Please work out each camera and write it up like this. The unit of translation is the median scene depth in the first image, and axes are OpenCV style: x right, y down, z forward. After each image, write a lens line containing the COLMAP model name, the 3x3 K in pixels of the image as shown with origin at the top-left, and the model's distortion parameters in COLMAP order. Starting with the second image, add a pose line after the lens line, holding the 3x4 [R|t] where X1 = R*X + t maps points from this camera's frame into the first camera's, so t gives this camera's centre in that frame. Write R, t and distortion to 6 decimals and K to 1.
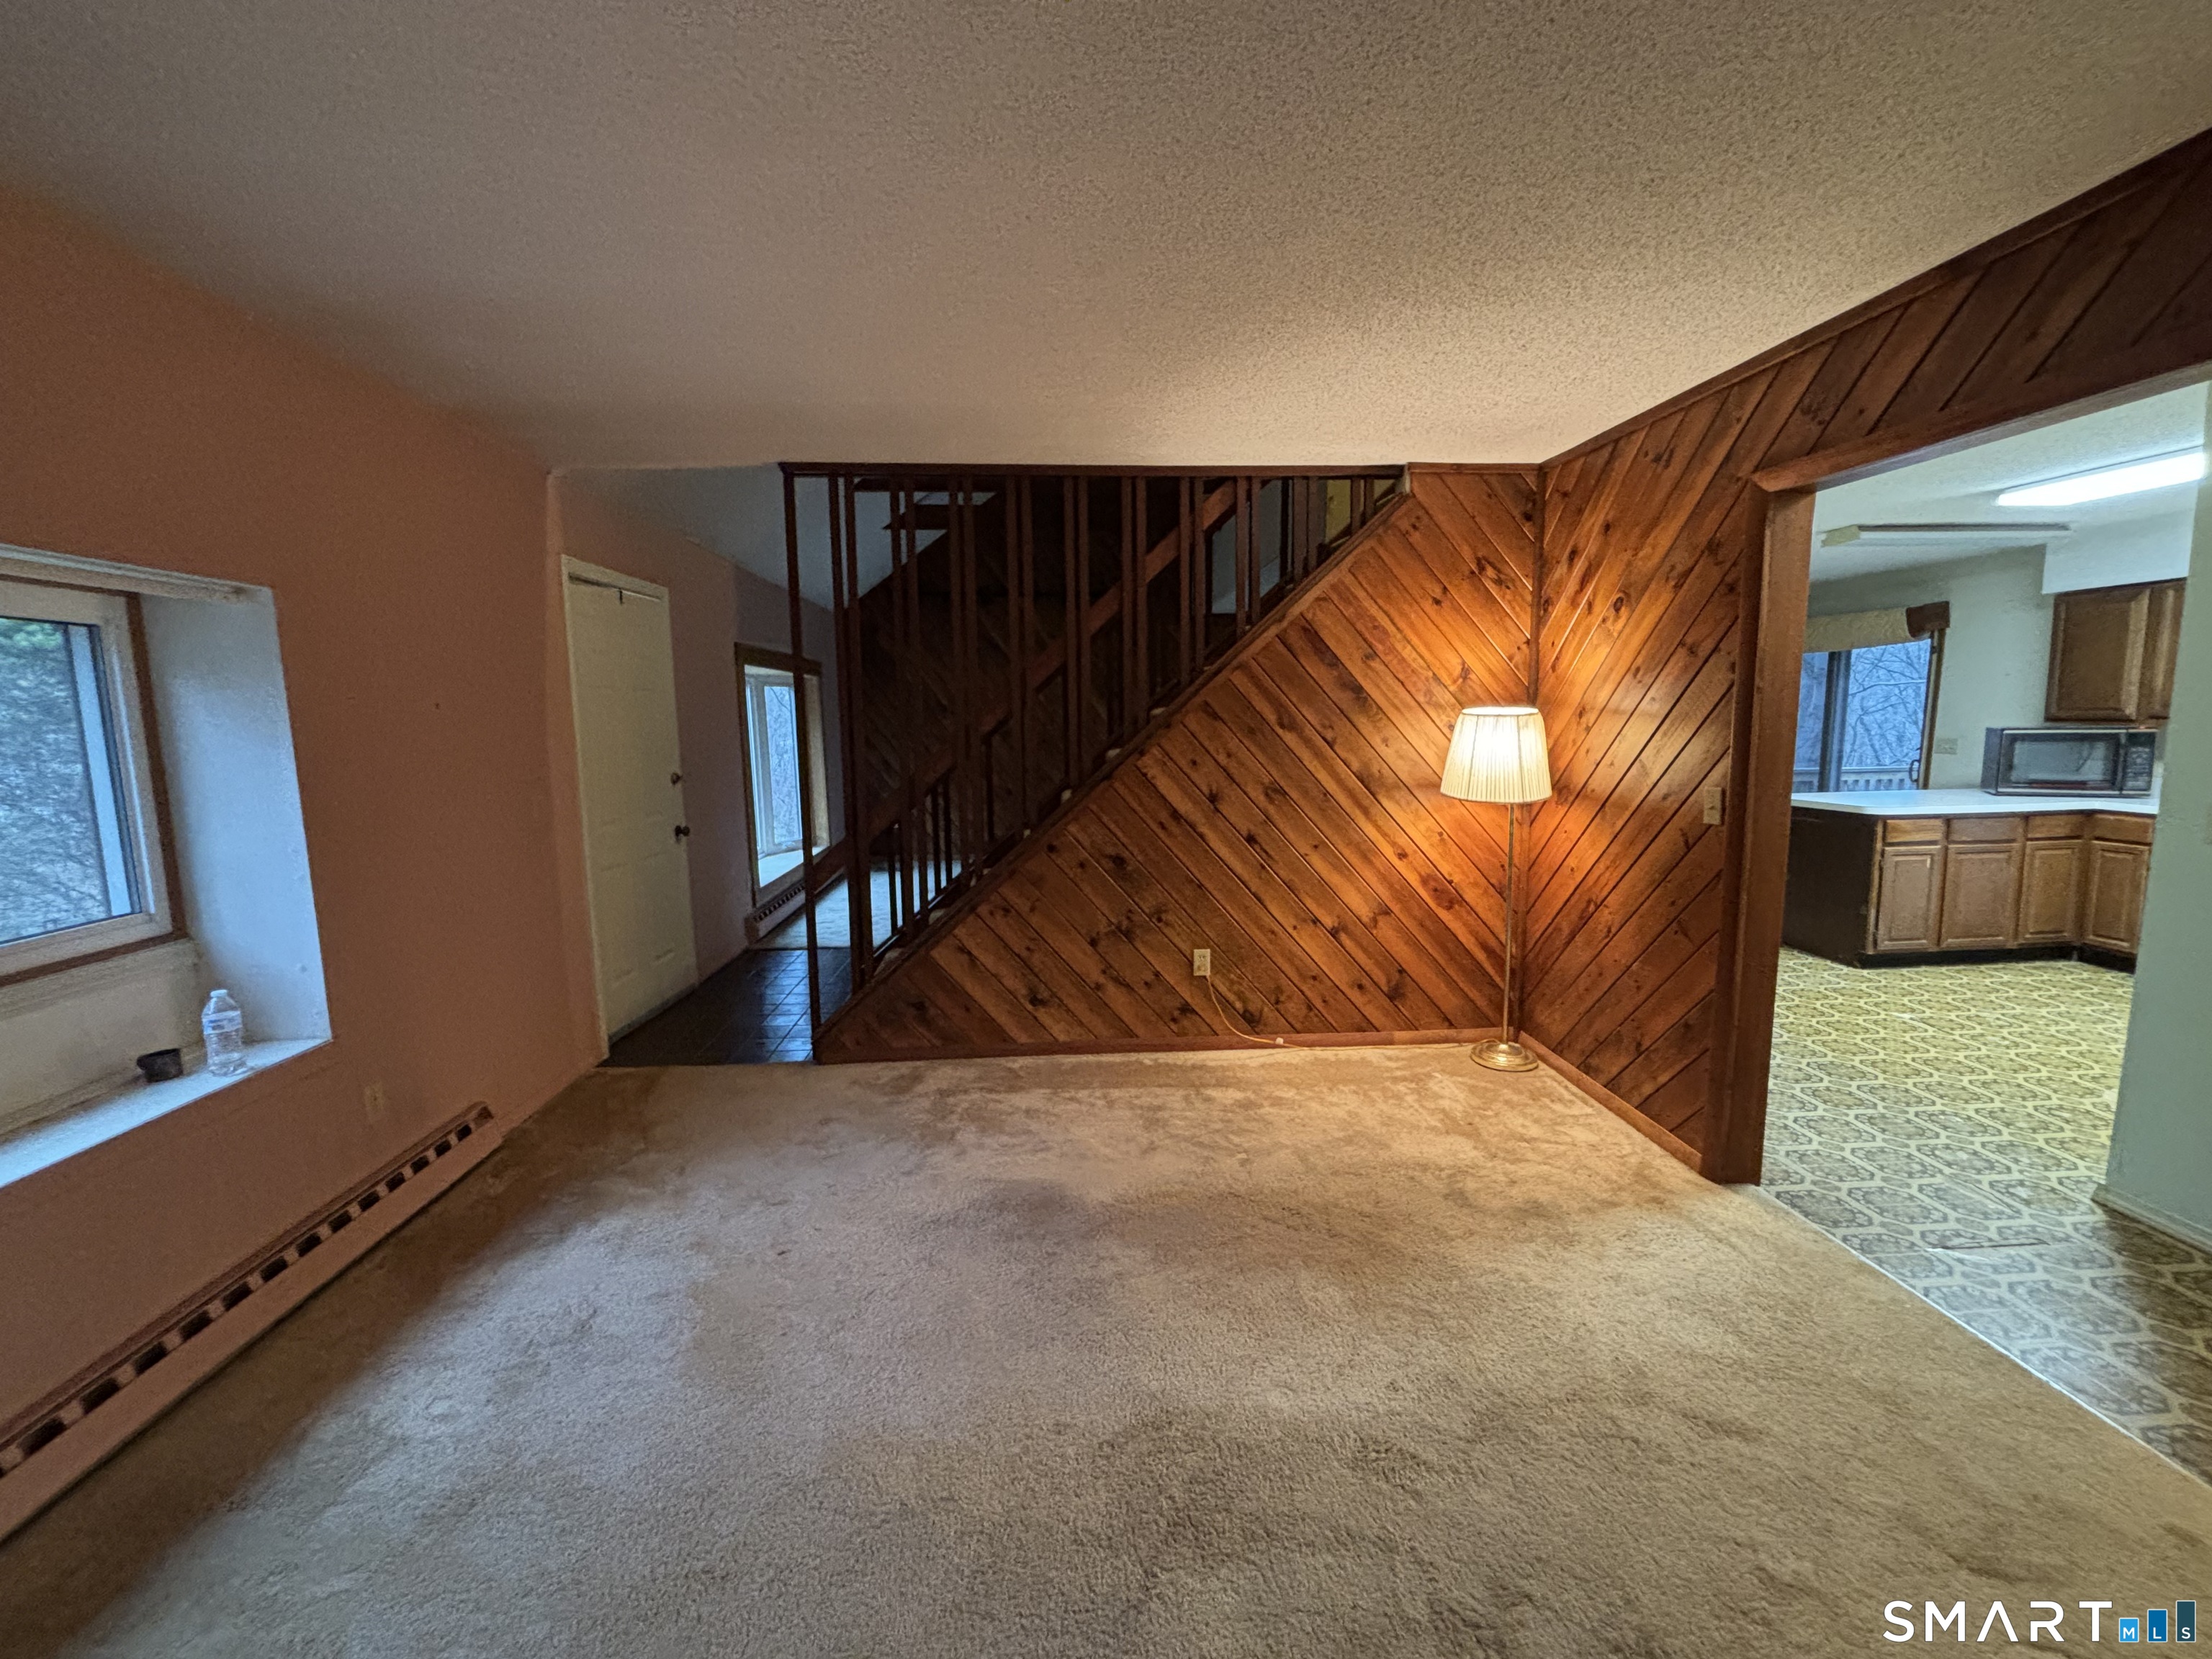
lens RADIAL K [[890.9, 0, 1102.1], [0, 890.9, 824.3], [0, 0, 1]] dist [-0.001899, 0.003331]
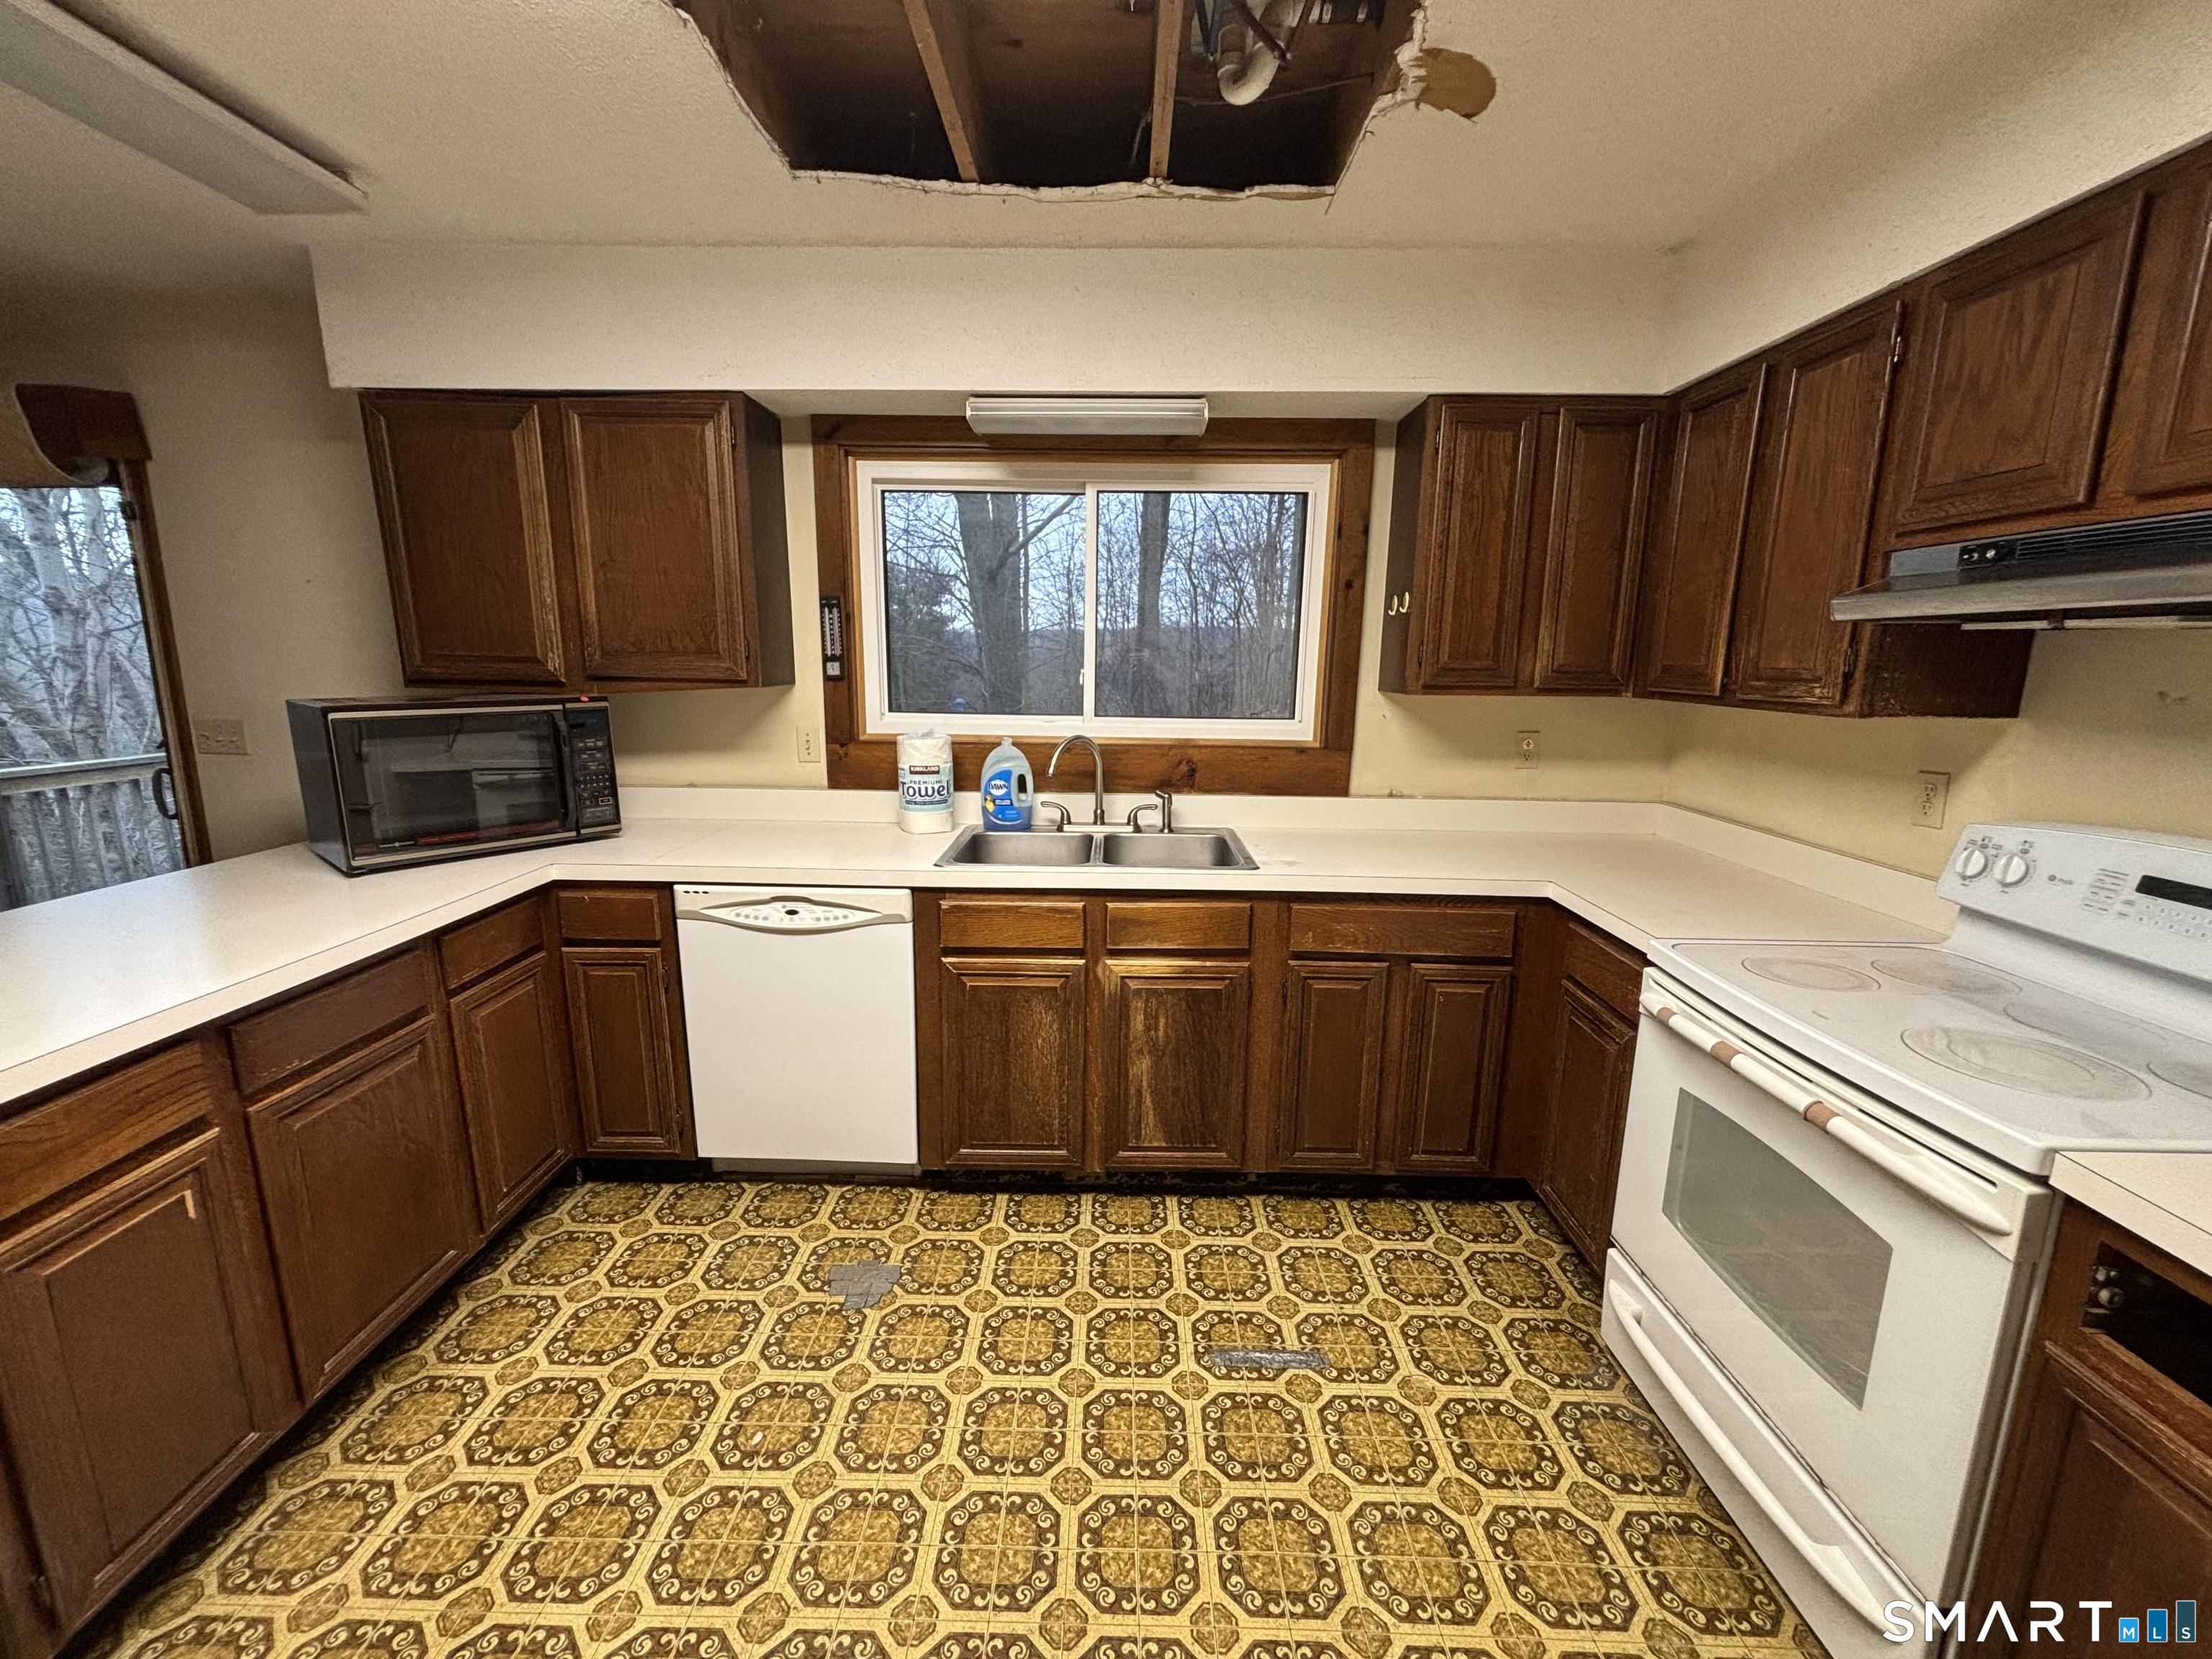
lens RADIAL K [[890.9, 0, 1102.1], [0, 890.9, 824.3], [0, 0, 1]] dist [-0.001899, 0.003331]
pose [[0.085117, -0.168121, 0.982085, 0.682207], [0.112606, 0.980970, 0.158171, -0.084556], [-0.989987, 0.097126, 0.102429, 0.662466]]
